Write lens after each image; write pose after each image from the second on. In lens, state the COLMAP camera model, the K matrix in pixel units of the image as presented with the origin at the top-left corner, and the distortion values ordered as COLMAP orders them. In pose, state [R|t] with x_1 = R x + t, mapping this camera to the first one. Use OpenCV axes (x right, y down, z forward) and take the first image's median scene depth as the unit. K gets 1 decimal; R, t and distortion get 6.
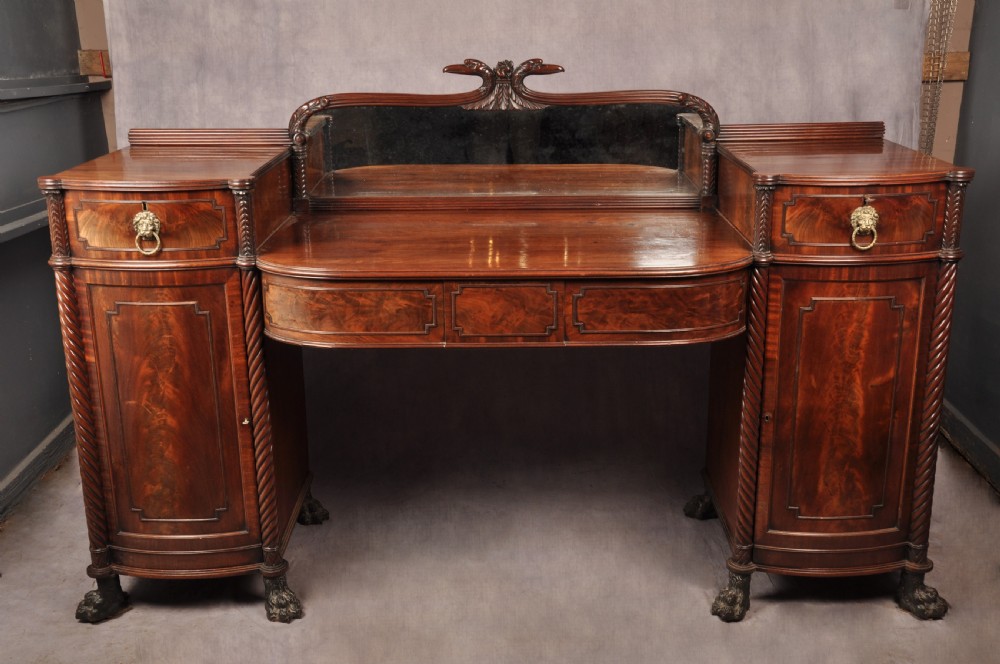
lens RADIAL K [[1180.4, 0, 503.0], [0, 1180.4, 333.1], [0, 0, 1]] dist [0.069803, 0.000000]
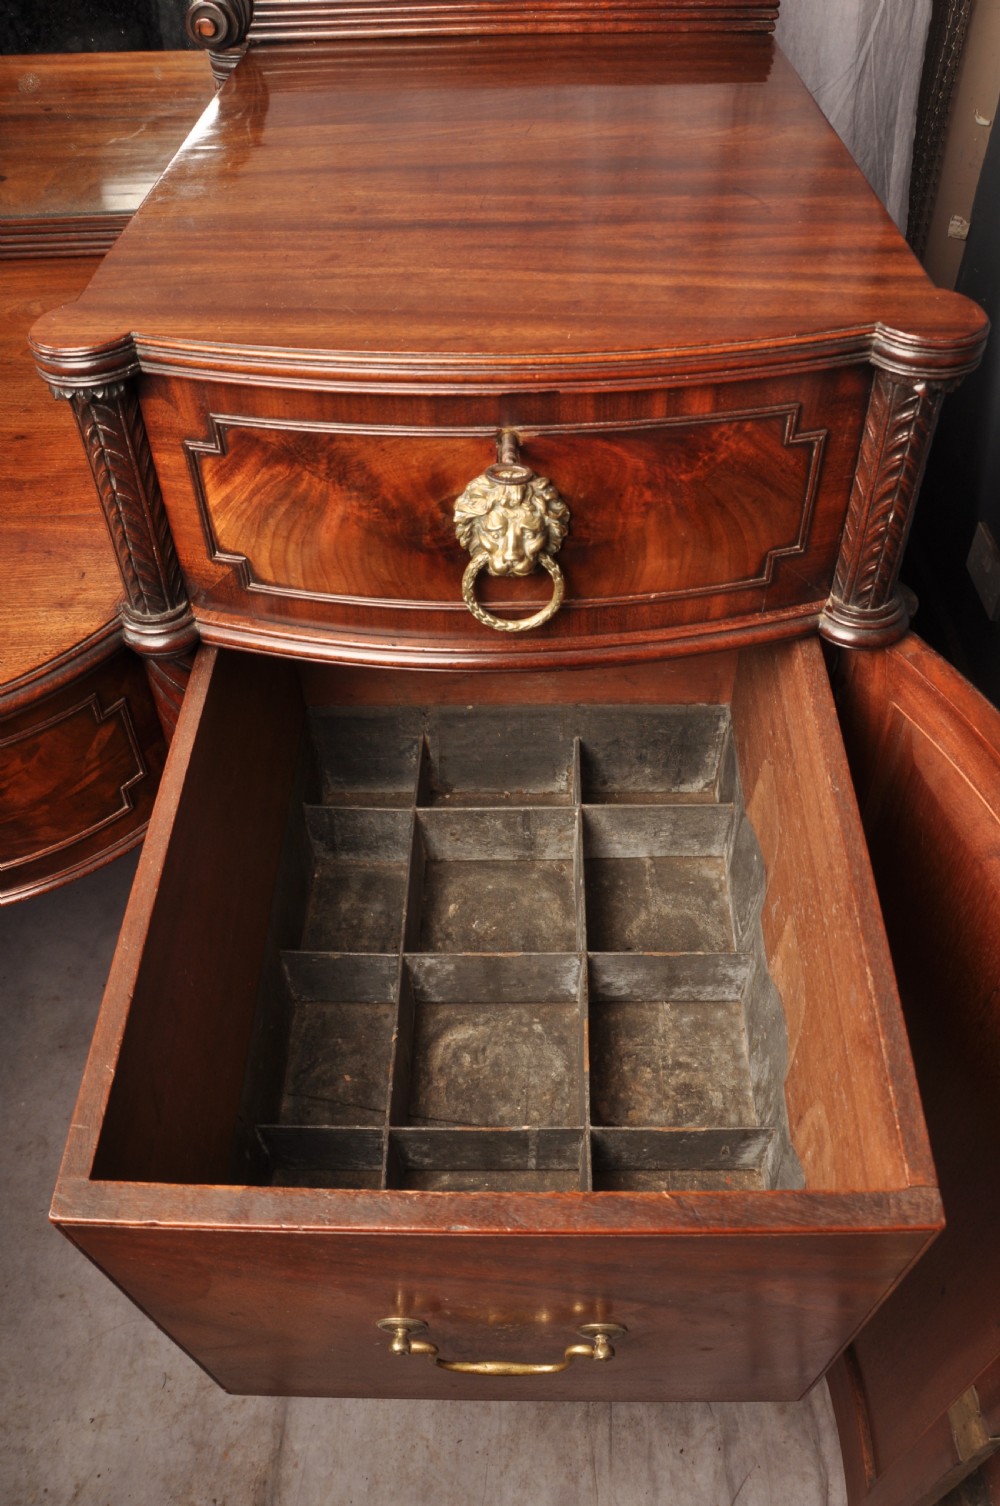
lens RADIAL K [[1168.8, 0, 507.6], [0, 1168.8, 739.3], [0, 0, 1]] dist [-0.154958, 0.095957]
pose [[0.999942, 0.002044, -0.010535, 0.294520], [0.003181, 0.881093, 0.472932, -0.160378], [0.010249, -0.472938, 0.881036, 0.748474]]
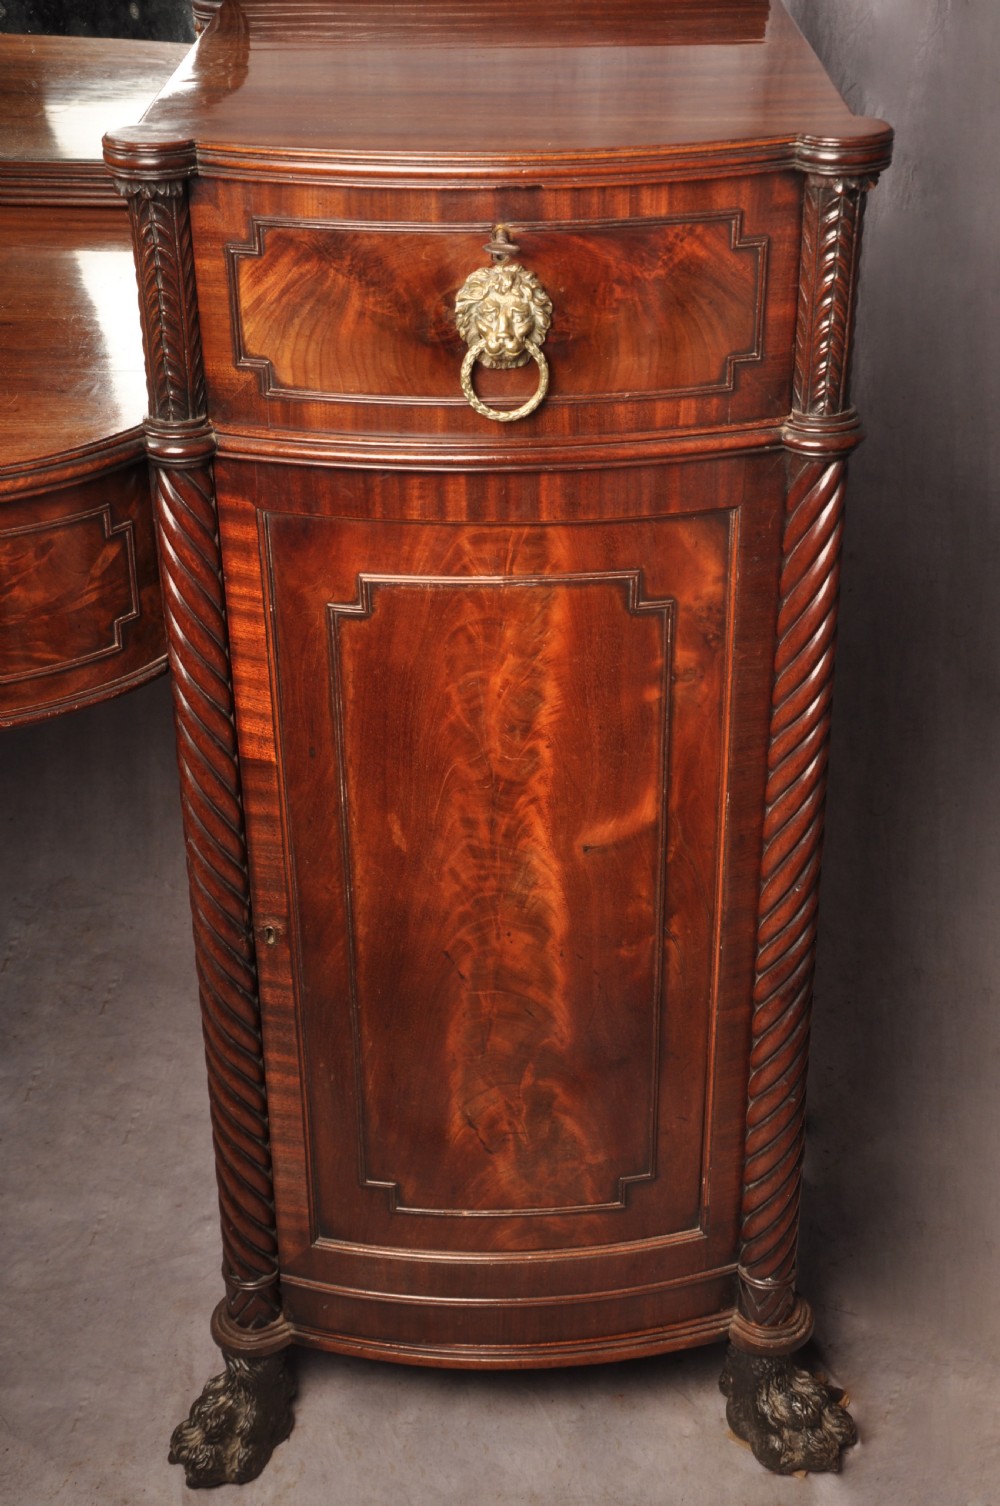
lens RADIAL K [[2105.4, 0, 521.8], [0, 2105.4, 729.6], [0, 0, 1]] dist [0.155546, 0.000000]
pose [[0.999973, 0.004265, -0.005963, 0.300320], [-0.003031, 0.981100, 0.193478, -0.092469], [0.006676, -0.193455, 0.981086, 0.473550]]
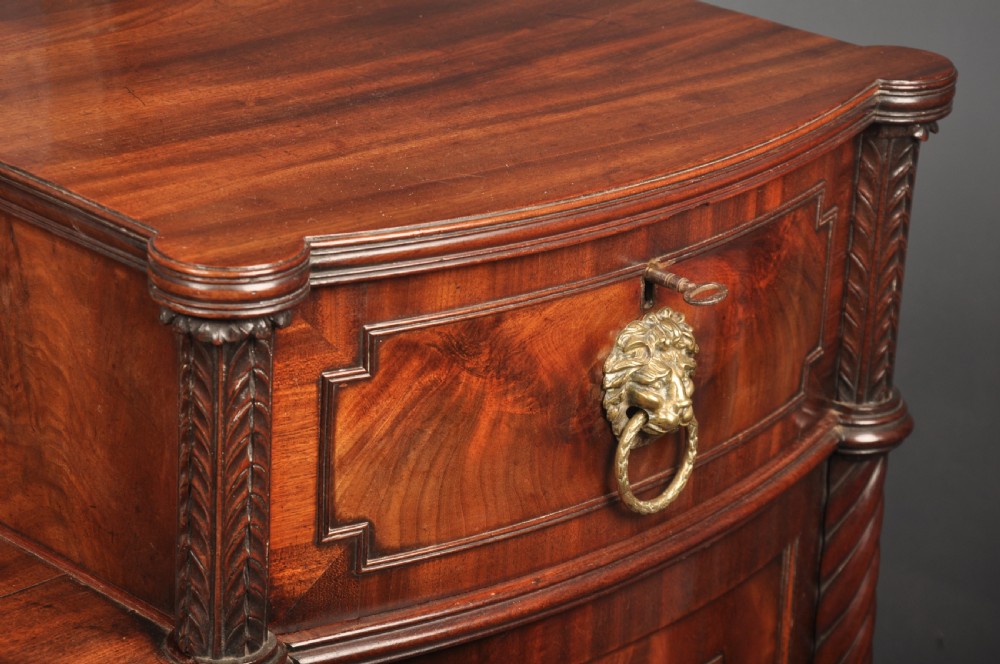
lens RADIAL K [[2657.3, 0, 498.5], [0, 2657.3, 331.1], [0, 0, 1]] dist [0.542460, 0.000000]
pose [[0.711980, -0.218248, 0.667422, -0.019196], [0.154805, 0.975873, 0.153972, -0.171159], [-0.684923, -0.006305, 0.728588, 0.657704]]
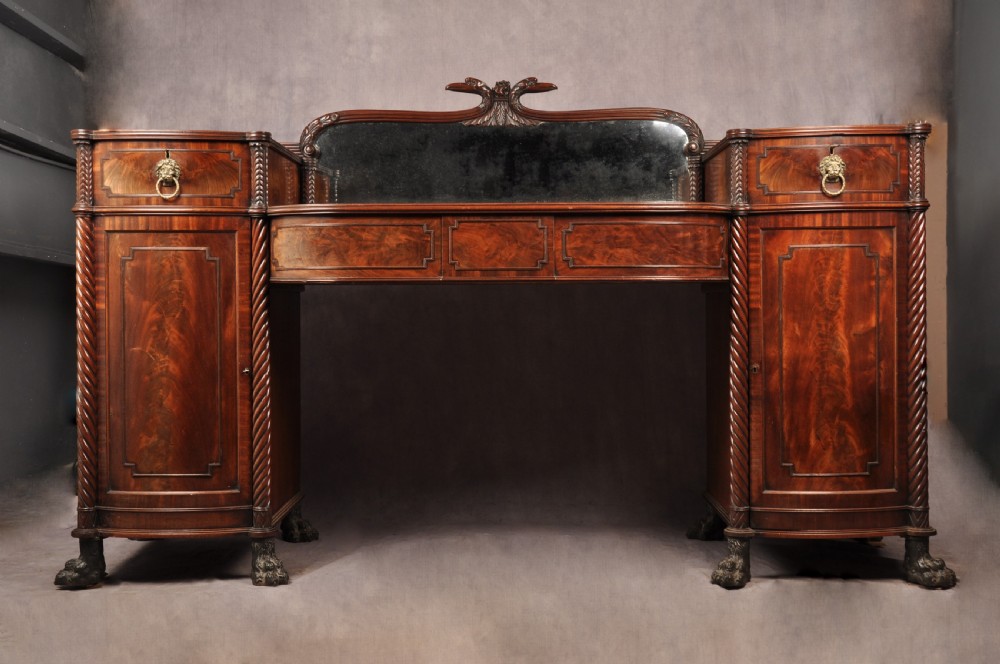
lens RADIAL K [[1398.0, 0, 505.1], [0, 1398.0, 340.1], [0, 0, 1]] dist [0.155546, 0.000000]
pose [[0.999934, 0.004284, -0.010645, 0.020595], [-0.007349, 0.951562, -0.307369, 0.433015], [0.008813, 0.307427, 0.951531, -0.168040]]
